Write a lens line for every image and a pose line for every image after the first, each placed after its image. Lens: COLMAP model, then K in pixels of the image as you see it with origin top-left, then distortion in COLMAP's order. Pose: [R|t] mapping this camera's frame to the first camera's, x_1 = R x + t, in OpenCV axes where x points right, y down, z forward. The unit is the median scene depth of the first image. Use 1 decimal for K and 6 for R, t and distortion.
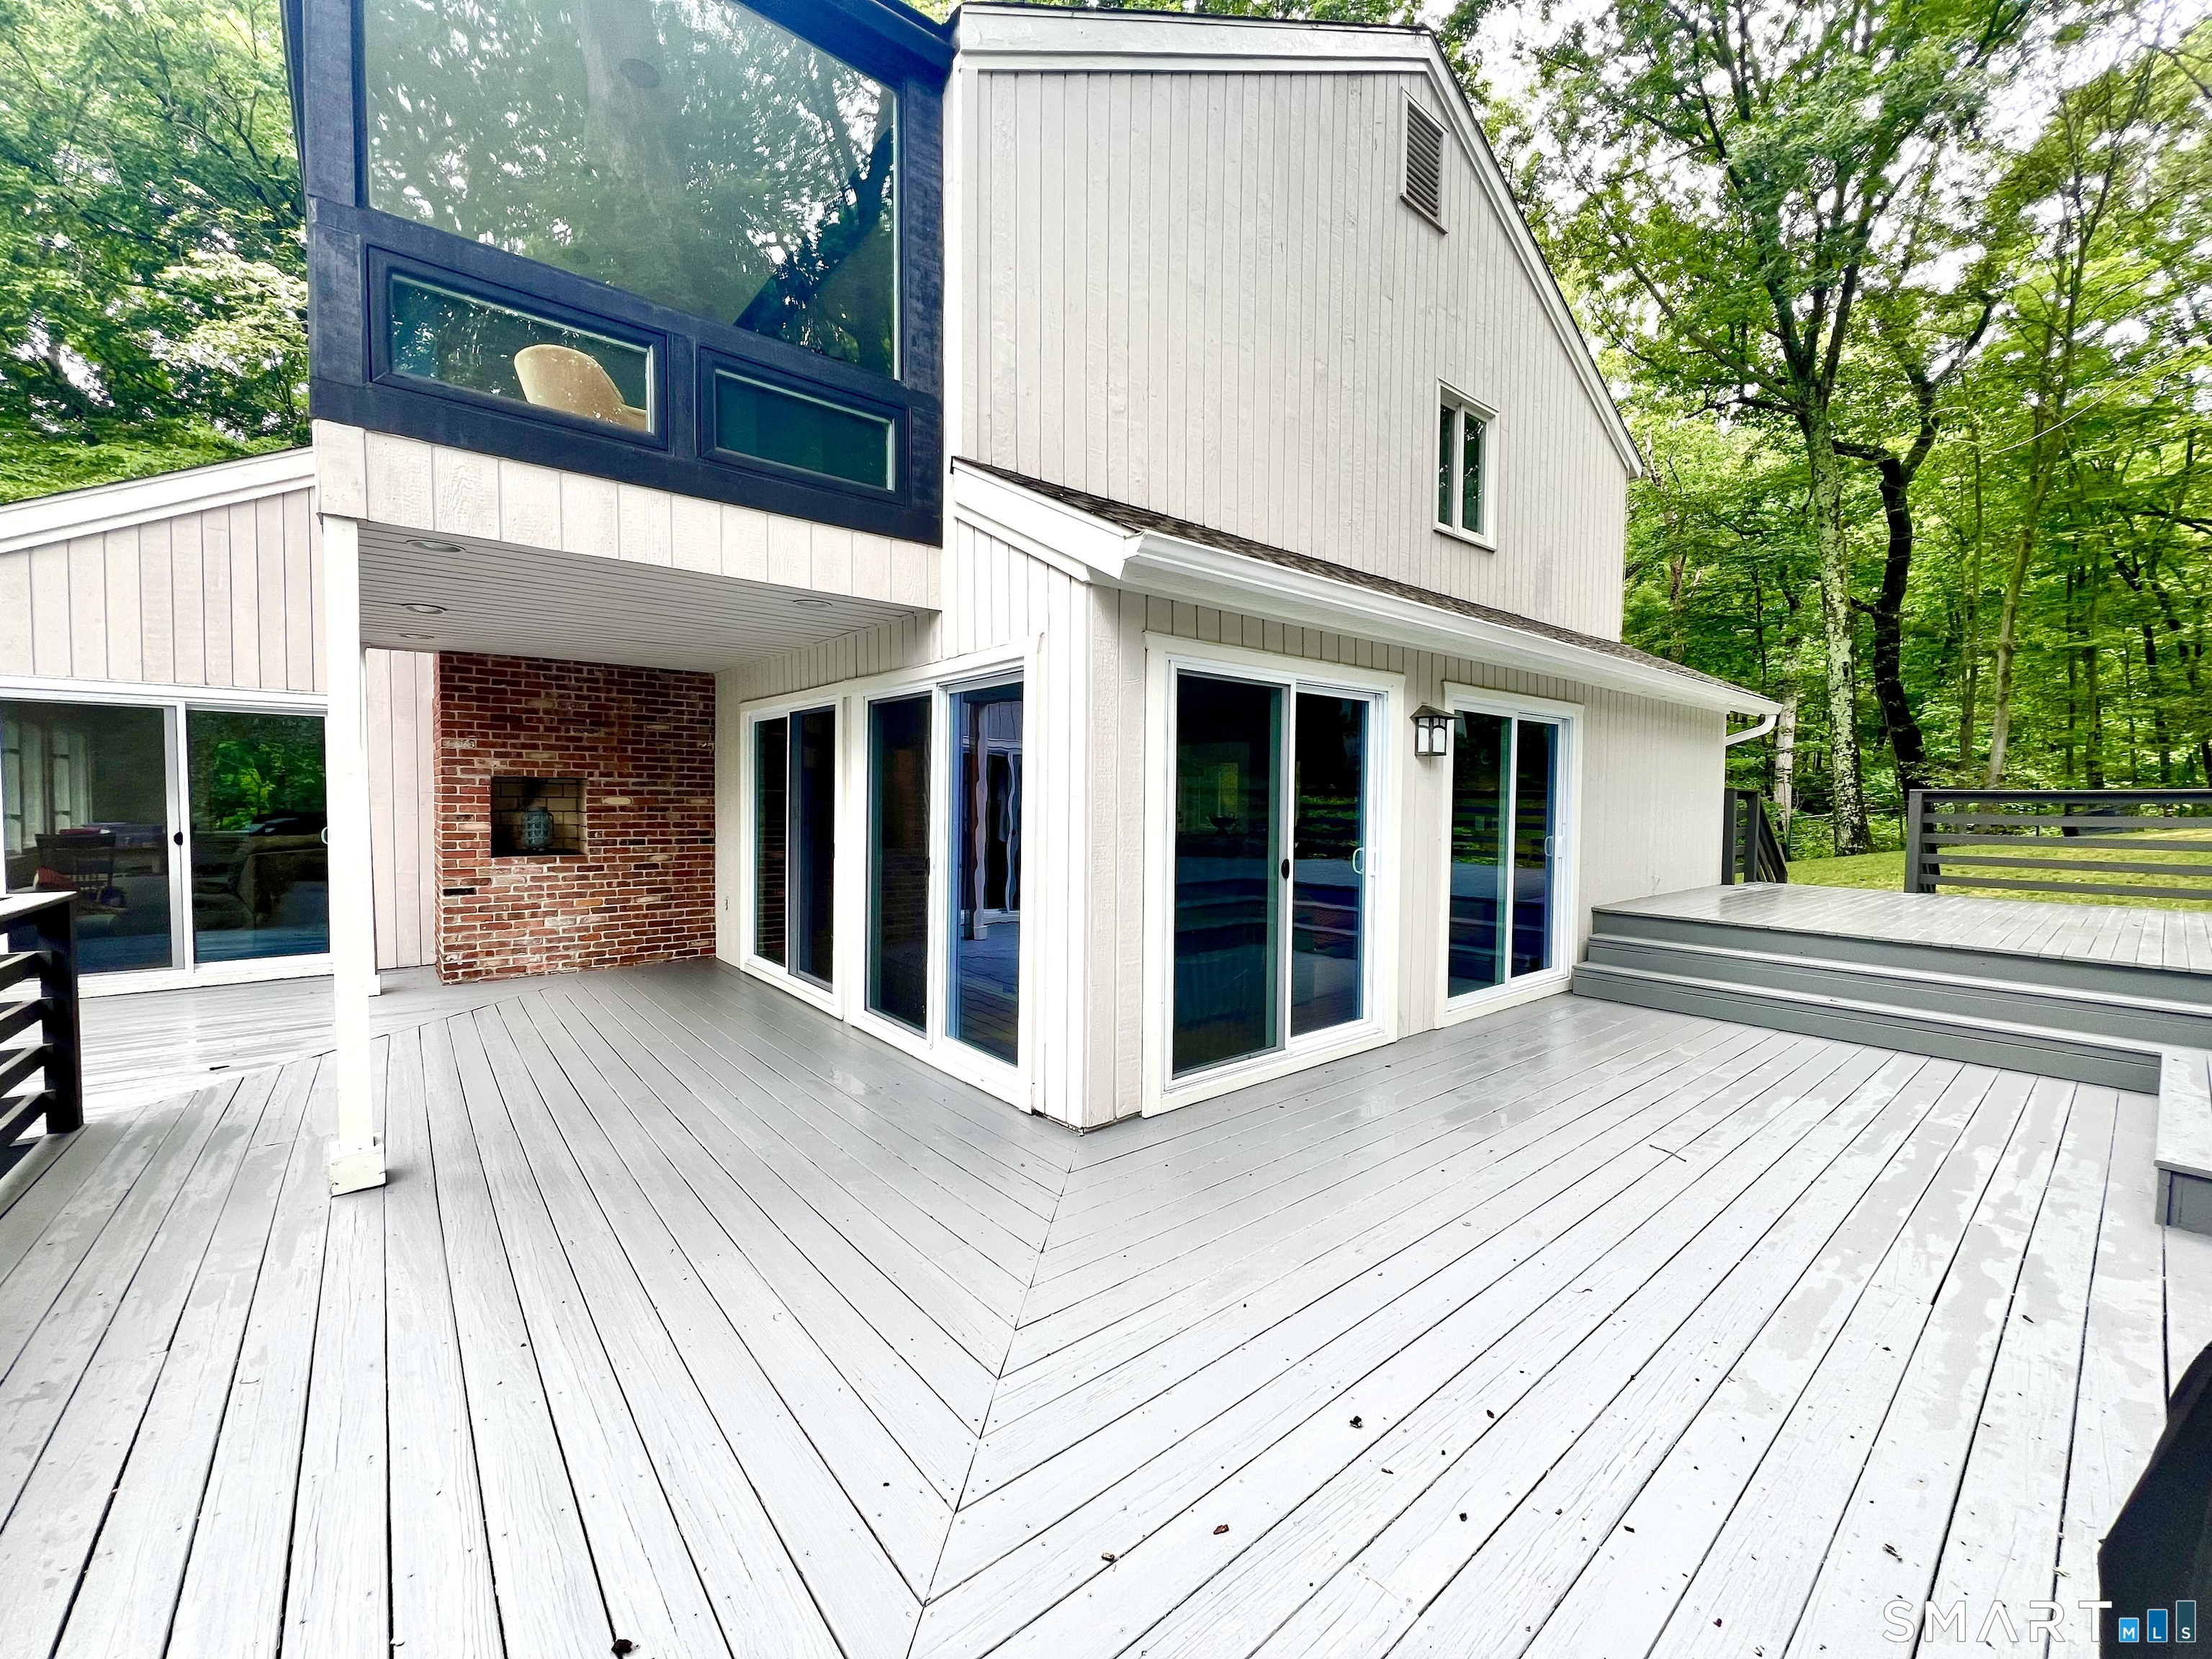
lens RADIAL K [[881.4, 0, 1105.3], [0, 881.4, 831.1], [0, 0, 1]] dist [-0.000917, -0.000056]
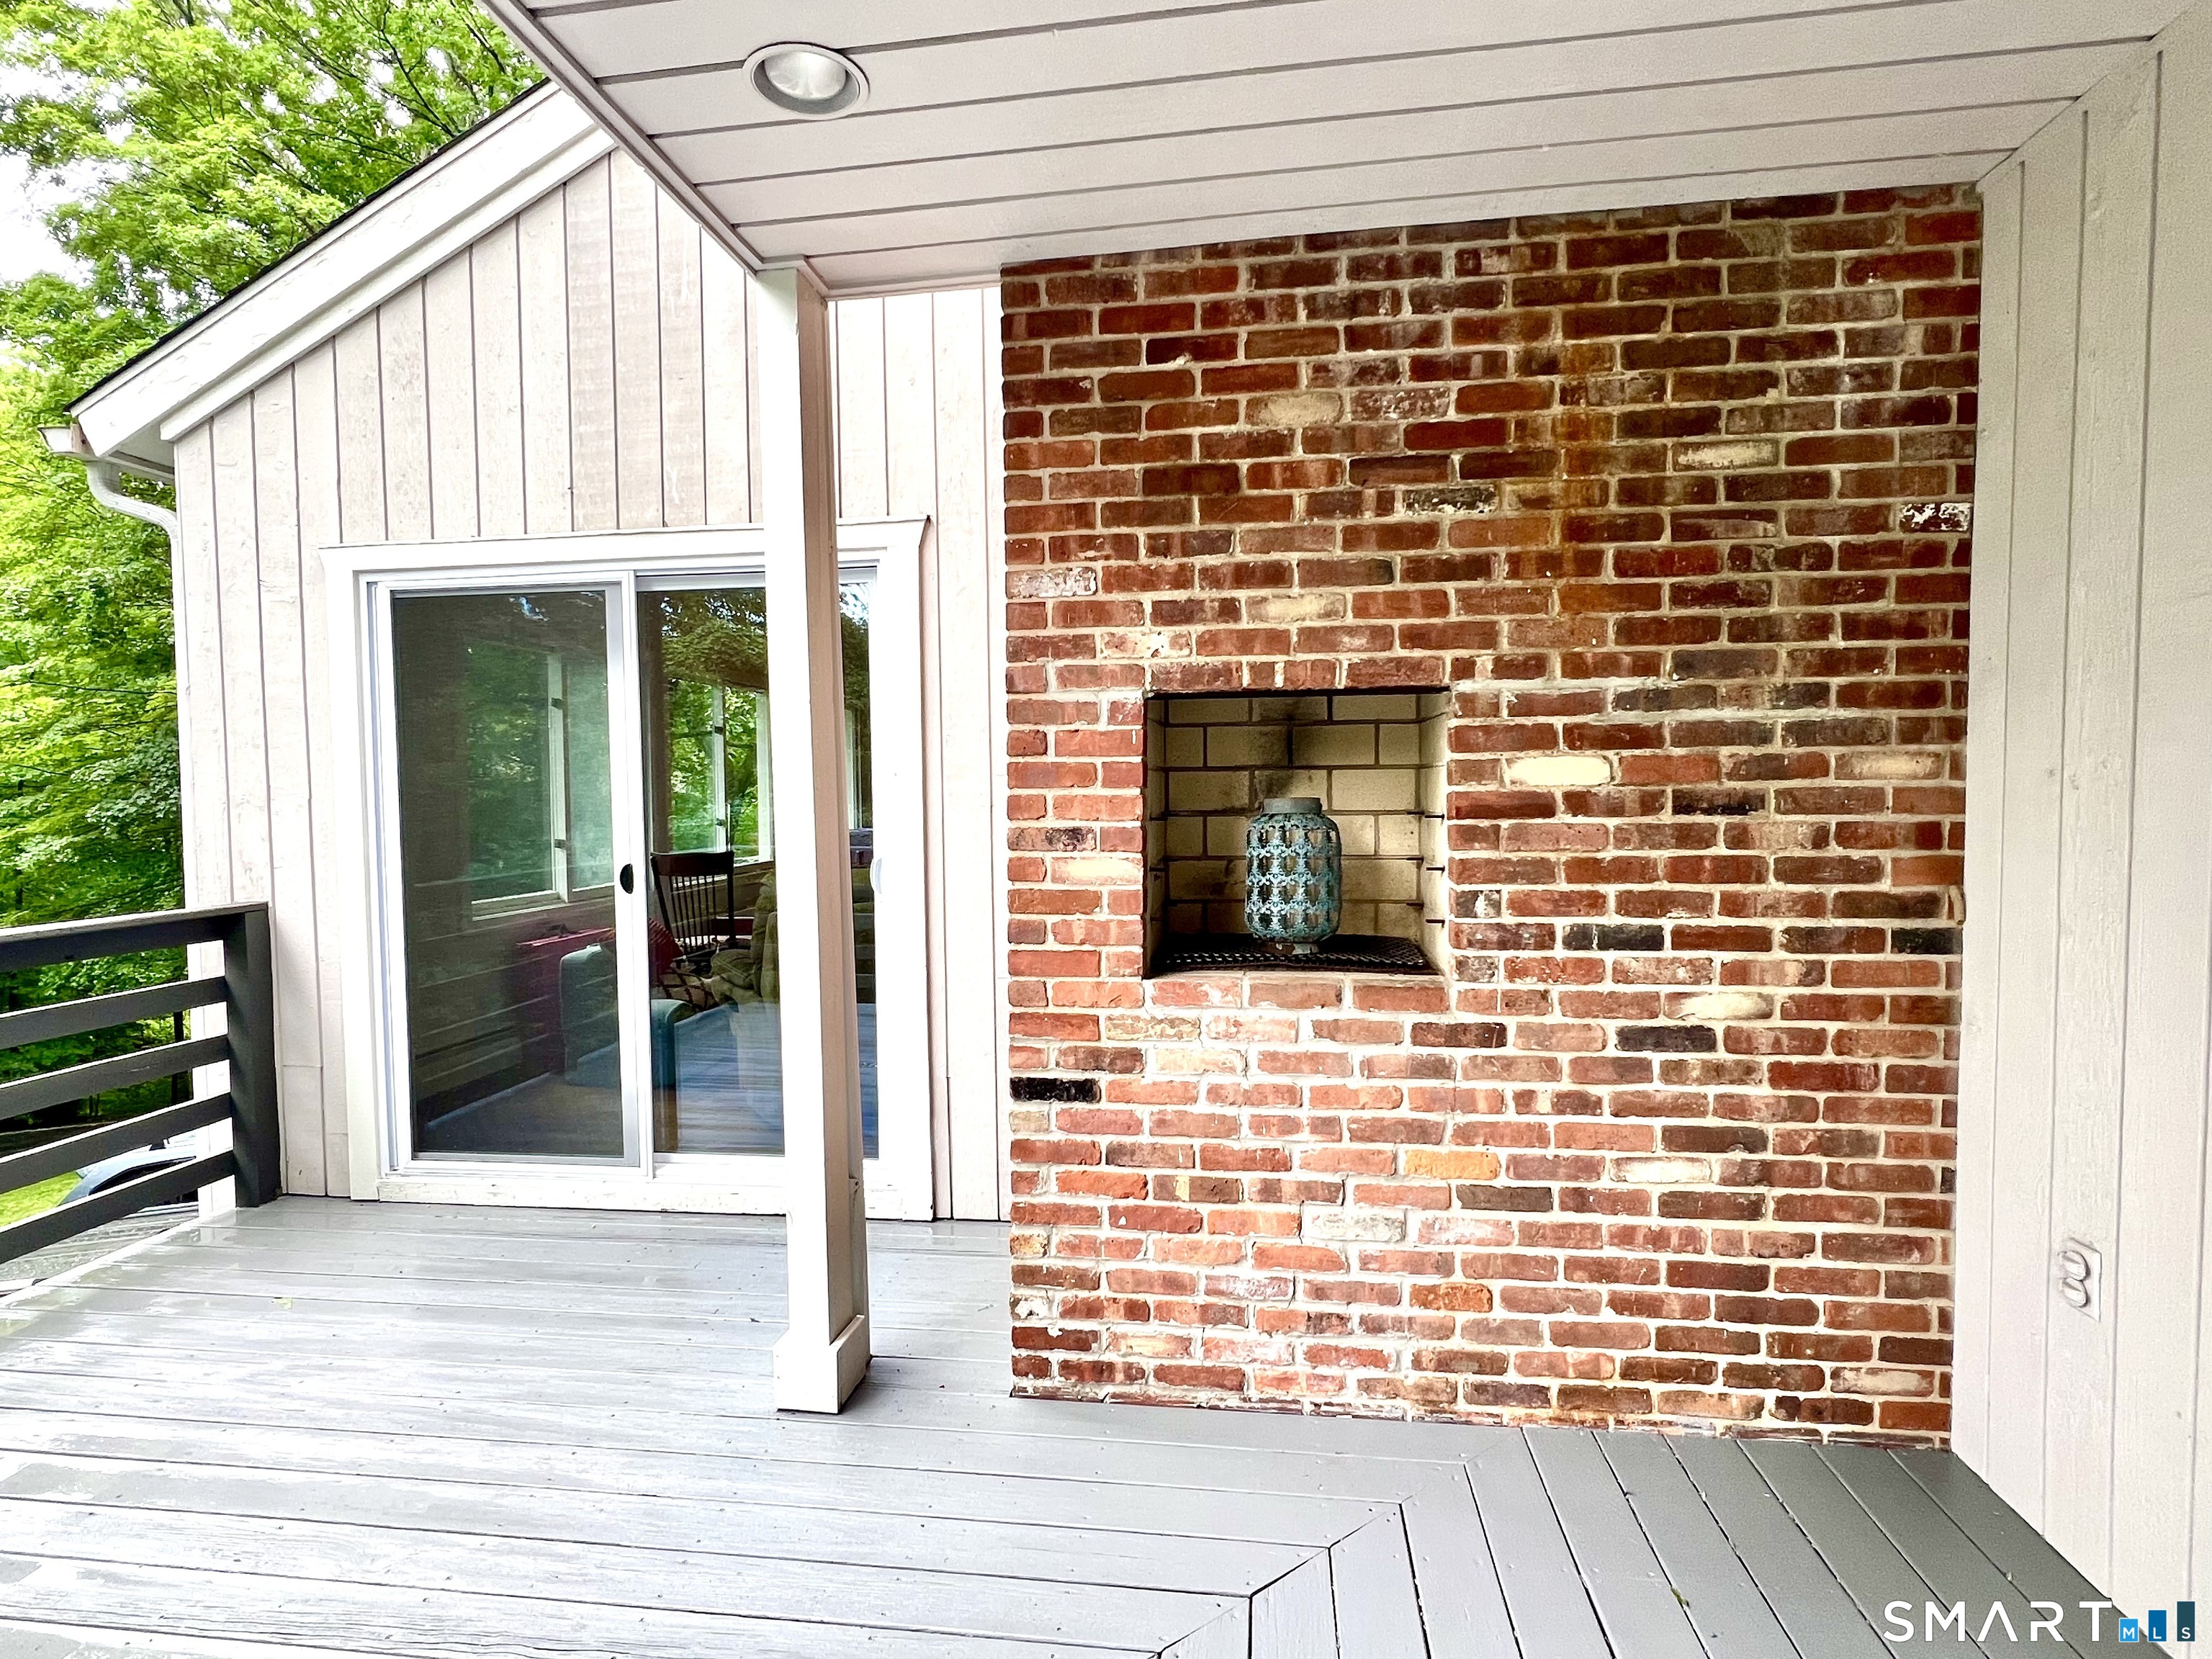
lens RADIAL K [[1113.9, 0, 1108.6], [0, 1113.9, 827.3], [0, 0, 1]] dist [-0.002031, 0.000084]
pose [[0.675474, 0.017751, -0.737170, -0.413629], [-0.007228, 0.999822, 0.017452, -0.023416], [0.737348, -0.006460, 0.675482, 0.703669]]
